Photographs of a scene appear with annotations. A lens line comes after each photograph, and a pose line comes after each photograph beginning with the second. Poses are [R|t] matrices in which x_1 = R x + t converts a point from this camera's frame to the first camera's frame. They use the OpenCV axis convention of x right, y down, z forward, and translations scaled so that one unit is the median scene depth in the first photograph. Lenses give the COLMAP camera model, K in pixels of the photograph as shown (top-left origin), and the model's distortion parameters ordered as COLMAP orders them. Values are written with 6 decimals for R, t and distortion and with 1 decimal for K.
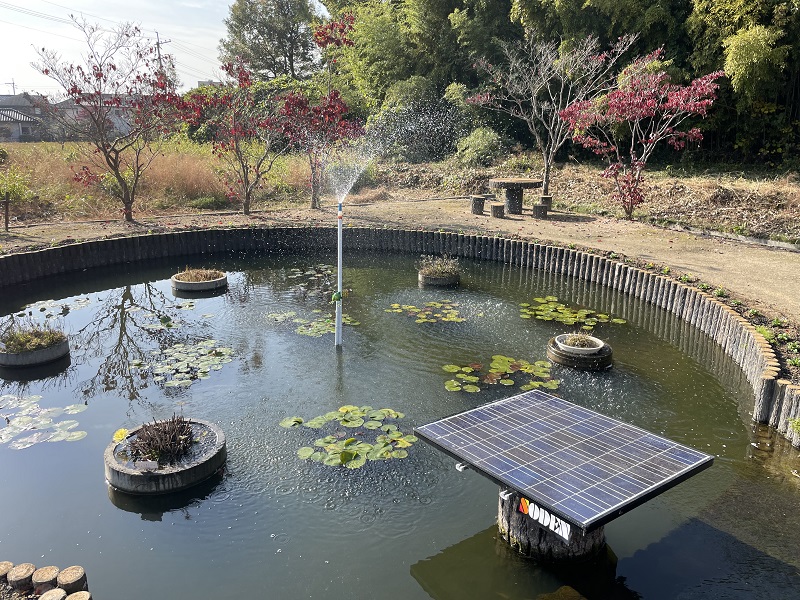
lens RADIAL K [[613.3, 0, 399.2], [0, 613.3, 277.6], [0, 0, 1]] dist [0.090906, -0.132705]
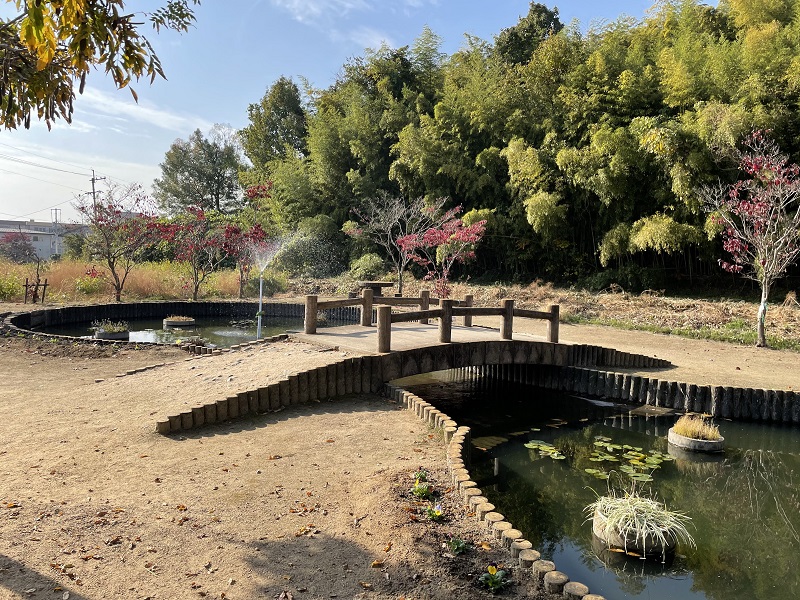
lens RADIAL K [[613.3, 0, 399.2], [0, 613.3, 277.6], [0, 0, 1]] dist [0.090906, -0.132705]
pose [[0.990335, 0.016064, 0.137760, 0.022455], [0.013129, 0.977951, -0.208421, 0.122385], [-0.138071, 0.208215, 0.968289, -0.402218]]
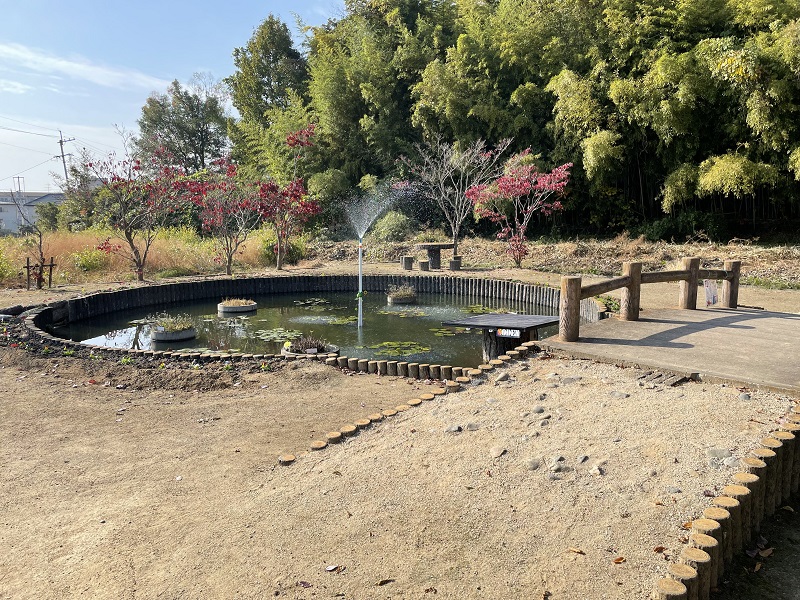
lens RADIAL K [[617.0, 0, 397.4], [0, 617.0, 288.1], [0, 0, 1]] dist [0.093121, -0.139531]
pose [[0.984304, -0.040293, 0.171822, -0.097460], [0.061927, 0.990538, -0.122472, 0.075710], [-0.165261, 0.131190, 0.977485, -0.215589]]
